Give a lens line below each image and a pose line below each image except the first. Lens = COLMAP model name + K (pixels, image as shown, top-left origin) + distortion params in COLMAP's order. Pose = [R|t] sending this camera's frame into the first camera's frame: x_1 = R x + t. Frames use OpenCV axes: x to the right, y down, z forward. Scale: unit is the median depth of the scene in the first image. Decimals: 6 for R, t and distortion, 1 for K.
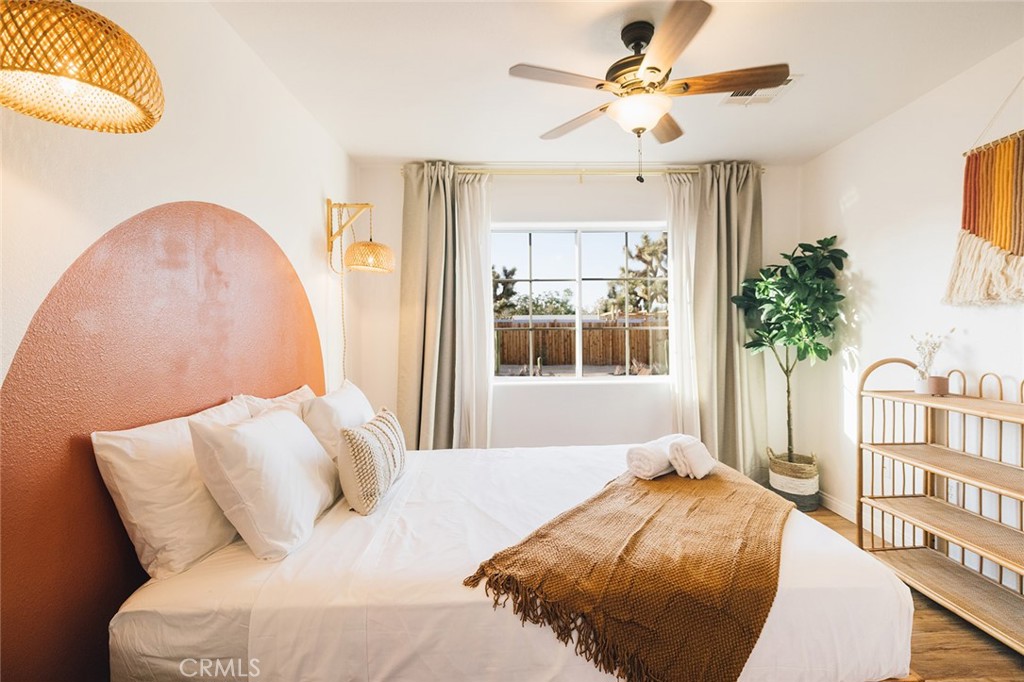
lens RADIAL K [[496.7, 0, 512.0], [0, 496.7, 341.0], [0, 0, 1]] dist [-0.001432, -0.000396]
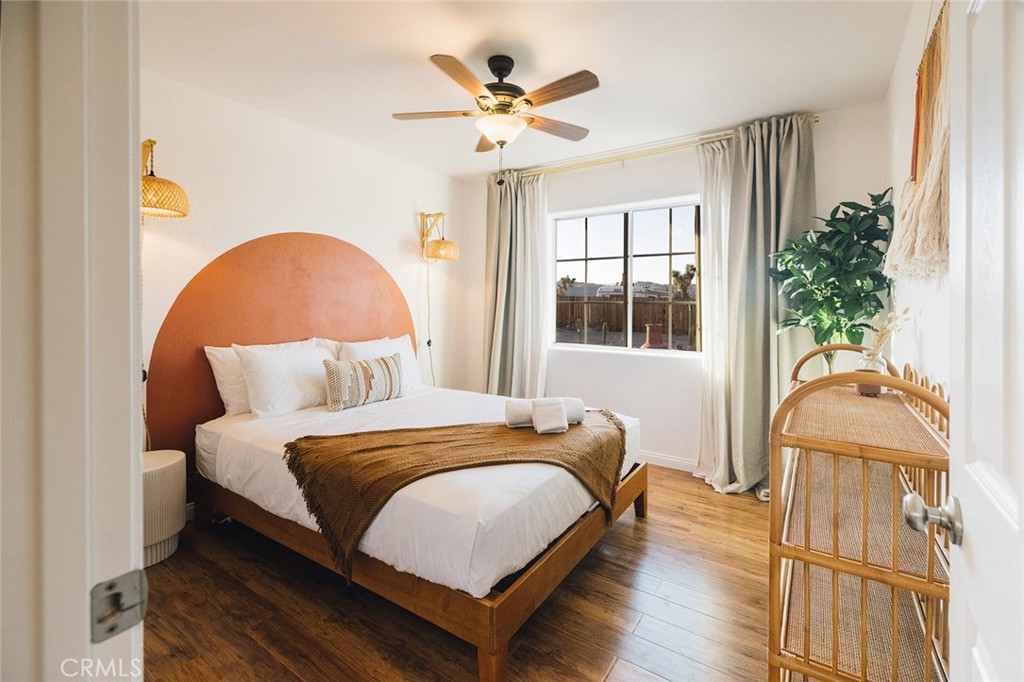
lens RADIAL K [[456.5, 0, 510.5], [0, 456.5, 315.0], [0, 0, 1]] dist [-0.001861, -0.000084]
pose [[0.804707, 0.027167, -0.593050, 0.560672], [-0.022736, 0.999630, 0.014941, -0.007714], [0.593236, 0.001461, 0.805027, 0.060134]]
